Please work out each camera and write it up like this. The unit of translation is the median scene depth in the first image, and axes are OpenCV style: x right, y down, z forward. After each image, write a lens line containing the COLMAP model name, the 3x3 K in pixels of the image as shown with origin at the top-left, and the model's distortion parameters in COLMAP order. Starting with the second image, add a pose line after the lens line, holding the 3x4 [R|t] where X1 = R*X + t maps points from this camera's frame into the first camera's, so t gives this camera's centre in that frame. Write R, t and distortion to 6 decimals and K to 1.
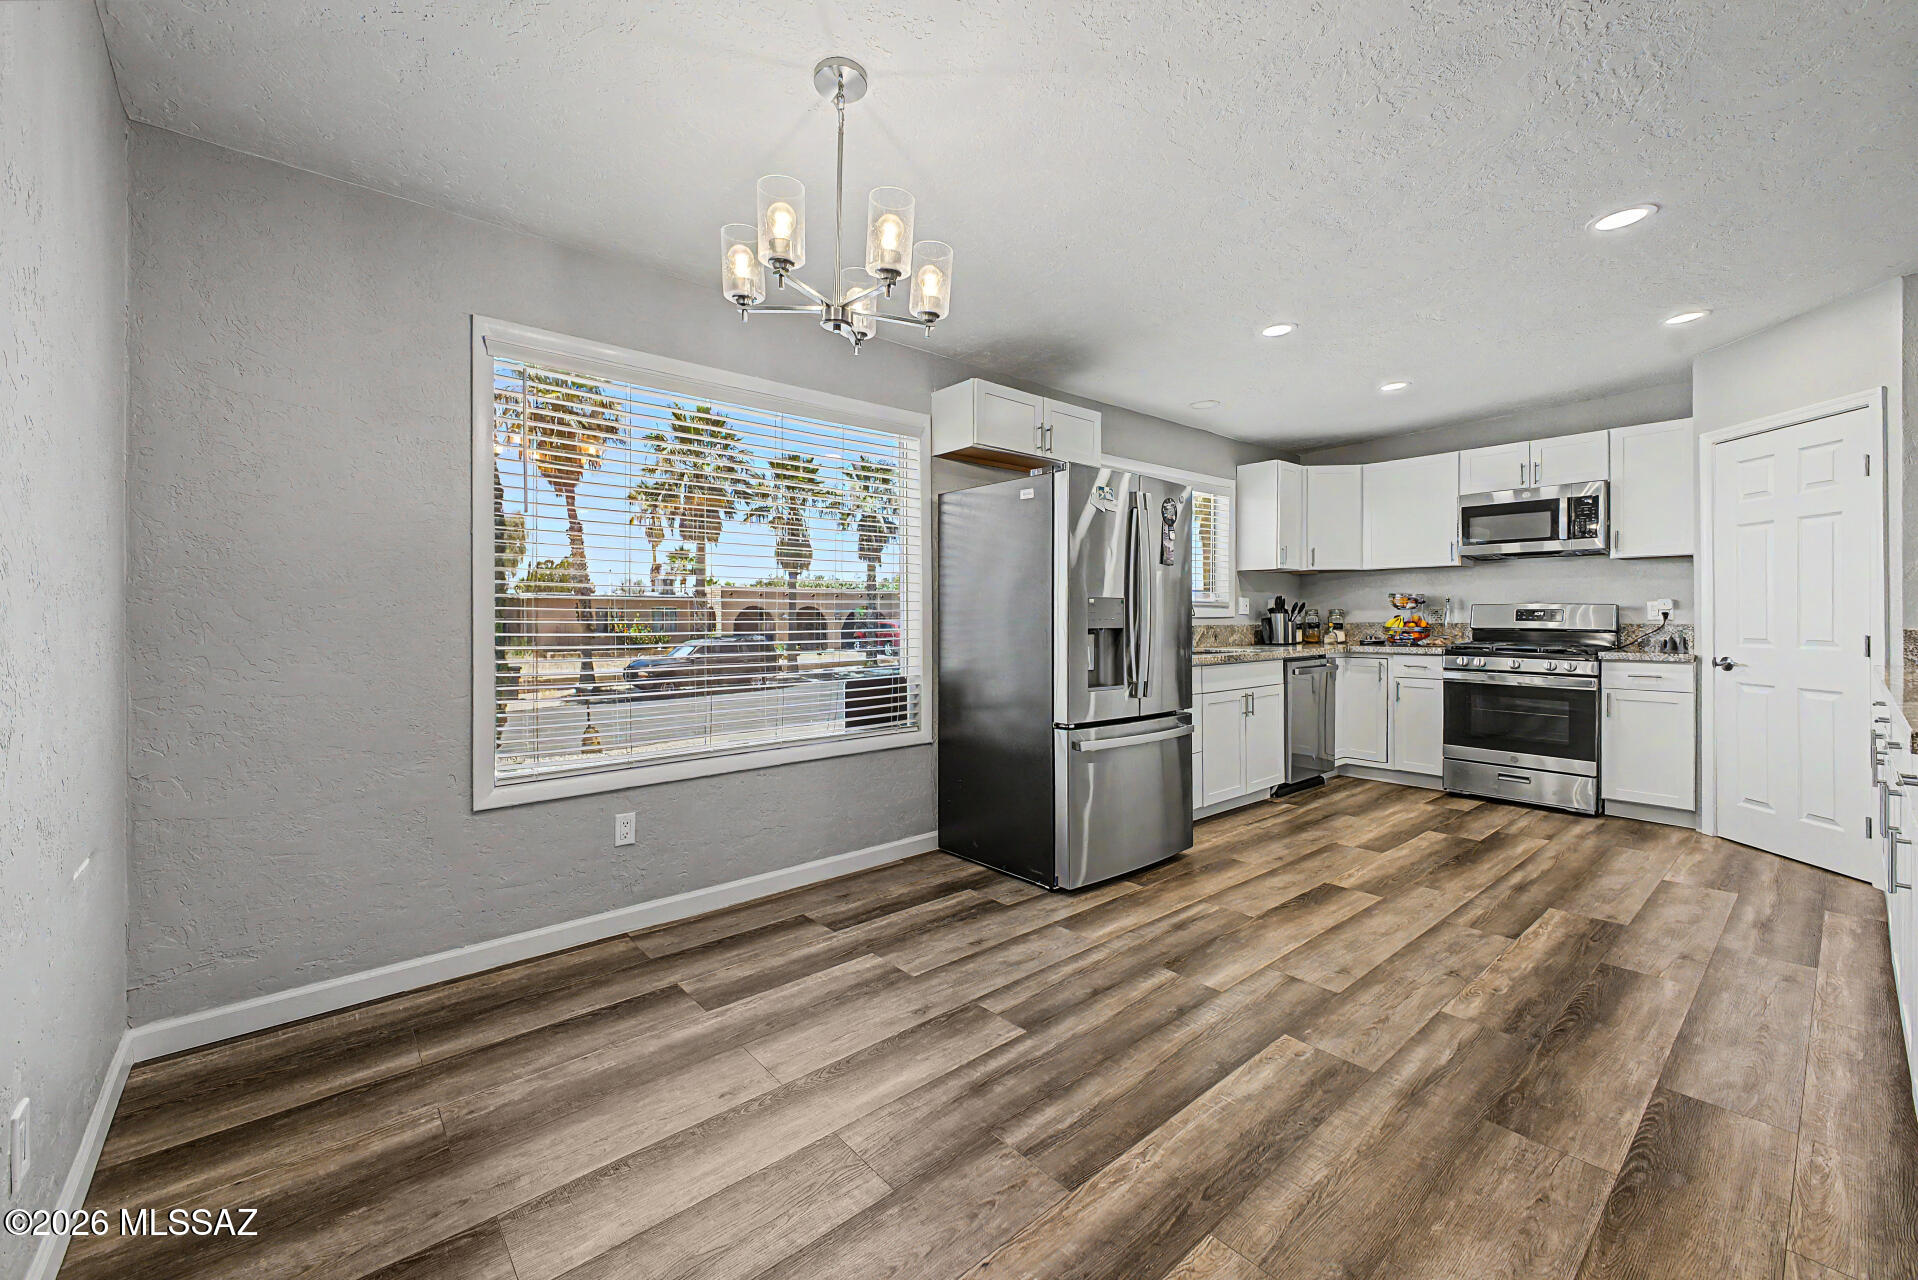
lens RADIAL K [[754.6, 0, 959.3], [0, 754.6, 615.2], [0, 0, 1]] dist [0.011873, -0.003264]
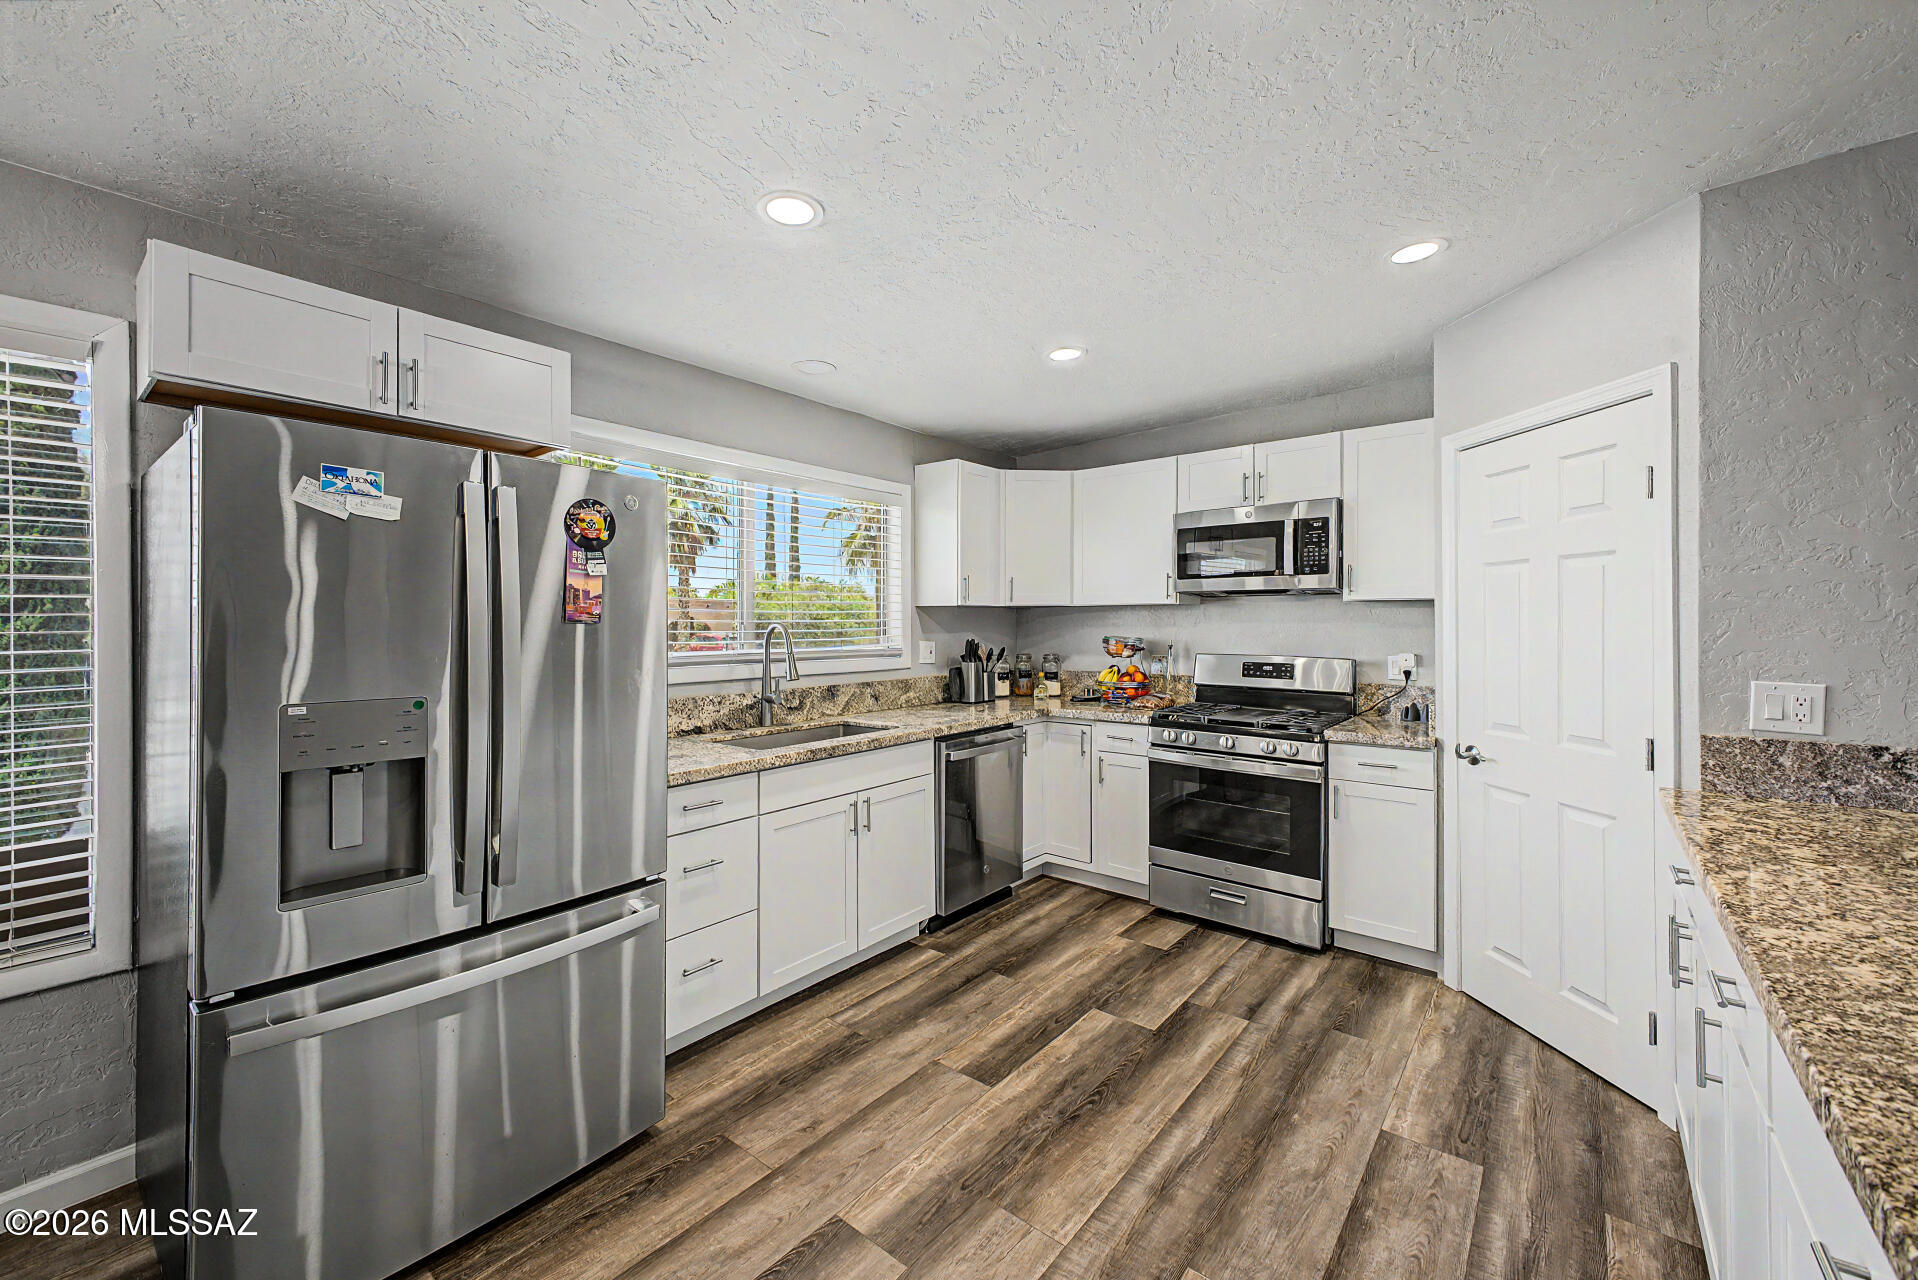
lens RADIAL K [[754.6, 0, 951.9], [0, 754.6, 621.5], [0, 0, 1]] dist [0.011873, -0.003264]
pose [[0.984362, 0.001962, 0.176149, 0.358902], [-0.001543, 0.999996, -0.002515, -0.054714], [-0.176153, 0.002204, 0.984360, 0.343729]]
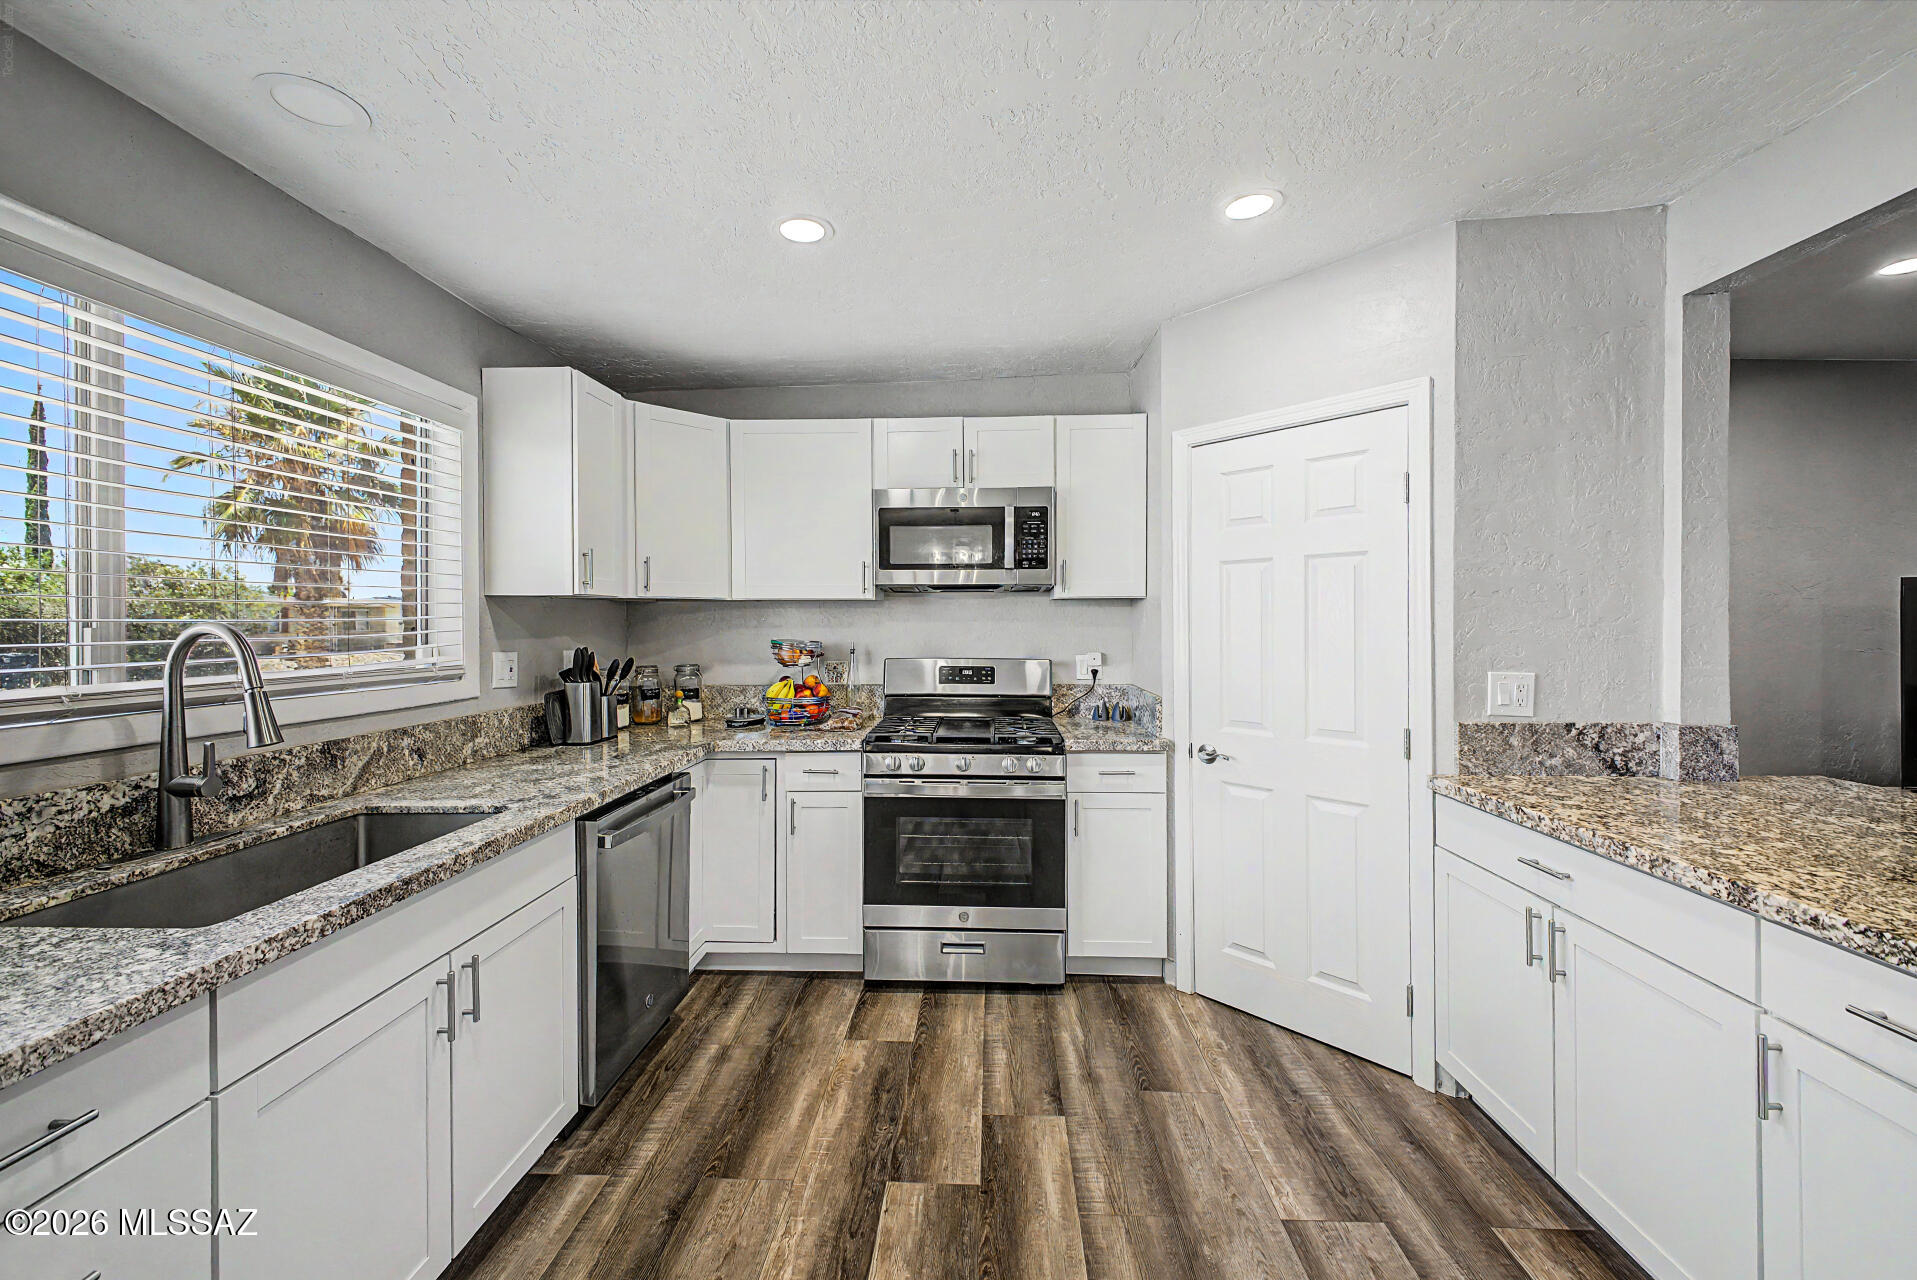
lens RADIAL K [[754.2, 0, 960.2], [0, 754.2, 626.4], [0, 0, 1]] dist [0.011873, -0.003264]
pose [[0.681276, -0.004220, 0.732014, 0.298370], [0.002129, 0.999991, 0.003783, -0.054084], [-0.732023, -0.001018, 0.681279, 0.622985]]
